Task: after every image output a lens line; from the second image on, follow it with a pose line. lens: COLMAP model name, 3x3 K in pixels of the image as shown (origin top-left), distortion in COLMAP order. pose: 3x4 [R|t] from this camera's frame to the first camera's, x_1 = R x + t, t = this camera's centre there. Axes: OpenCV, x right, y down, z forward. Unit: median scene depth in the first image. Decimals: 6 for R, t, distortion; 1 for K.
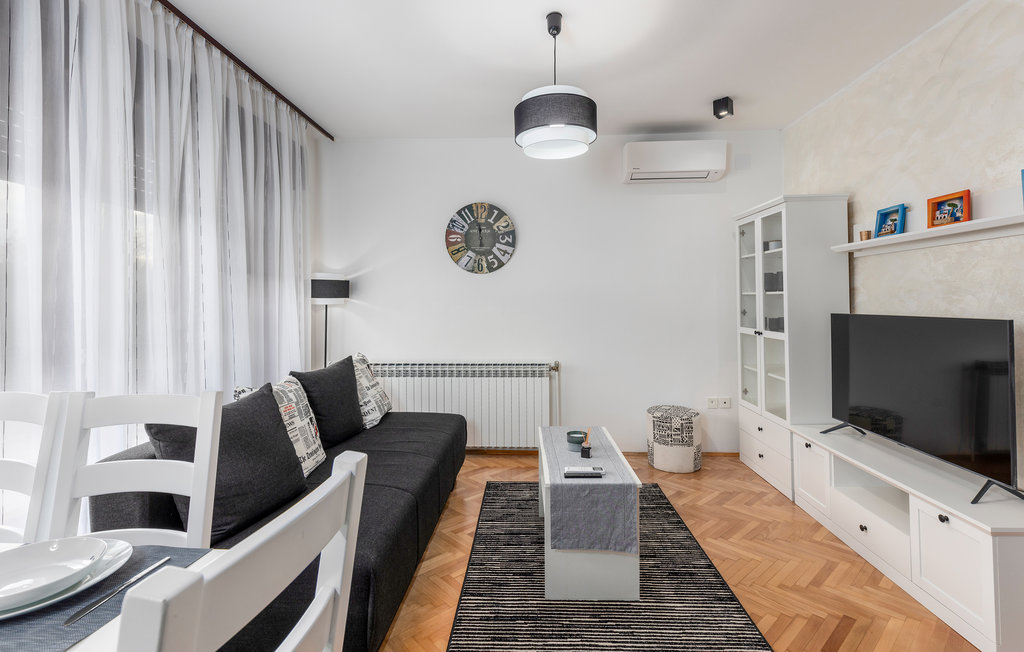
lens RADIAL K [[477.4, 0, 517.0], [0, 477.4, 296.2], [0, 0, 1]] dist [0.000552, -0.000689]
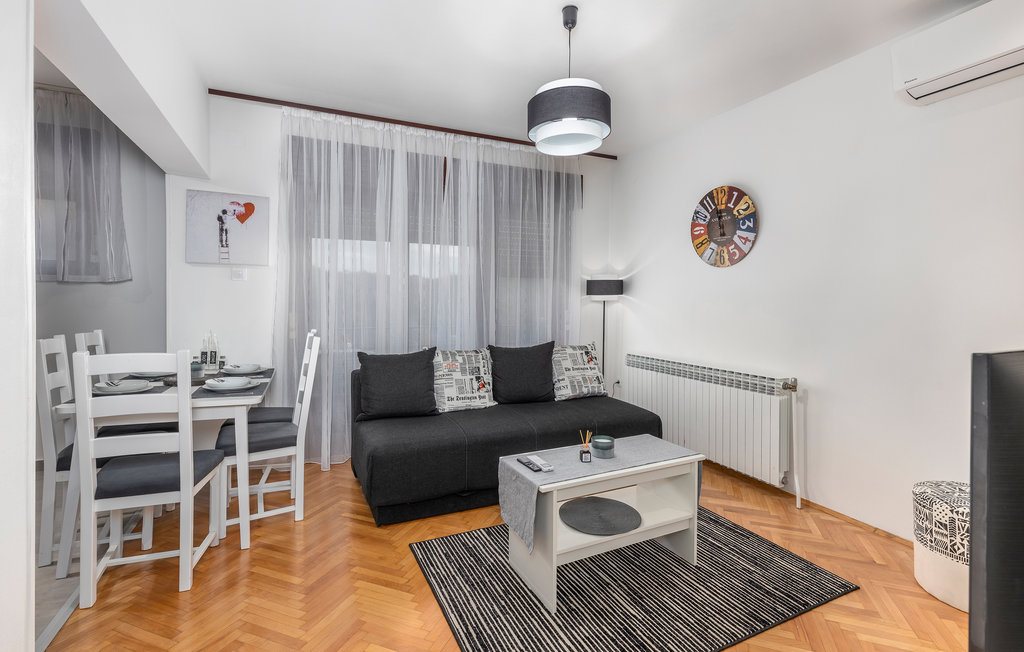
lens RADIAL K [[477.4, 0, 517.0], [0, 477.4, 296.2], [0, 0, 1]] dist [0.000552, -0.000689]
pose [[0.453121, -0.002342, -0.891446, 0.541608], [0.000273, 0.999997, -0.002488, 0.008914], [0.891449, 0.000884, 0.453120, 0.262733]]
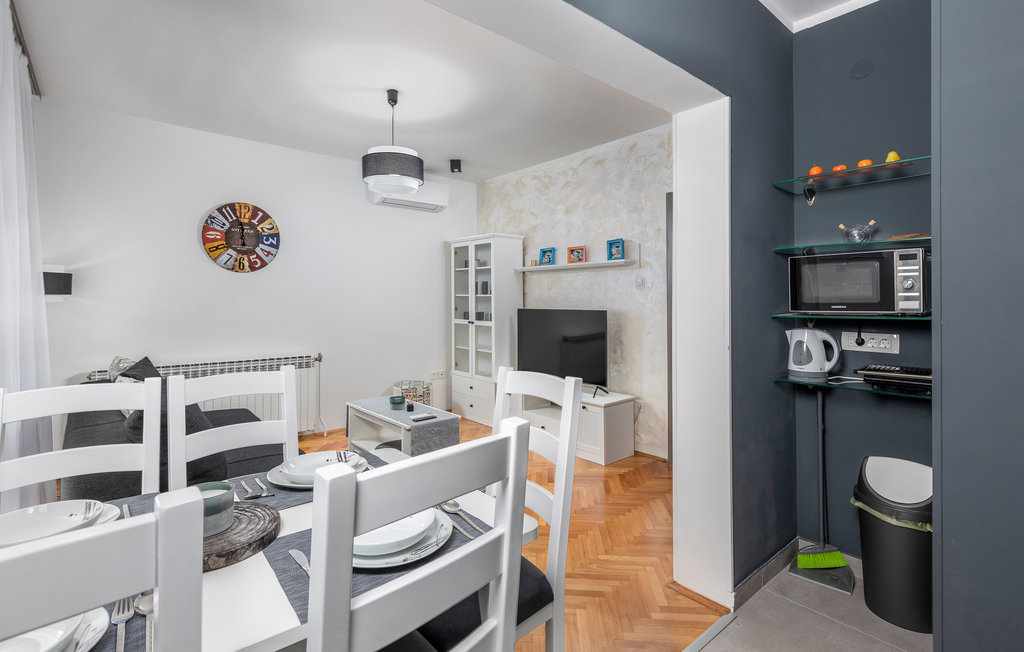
lens RADIAL K [[470.0, 0, 511.7], [0, 470.0, 293.8], [0, 0, 1]] dist [0.002012, -0.000007]
pose [[0.730919, 0.015207, 0.682295, -0.341015], [-0.014463, 0.999872, -0.006792, -0.002929], [-0.682311, -0.004904, 0.731046, -0.125850]]
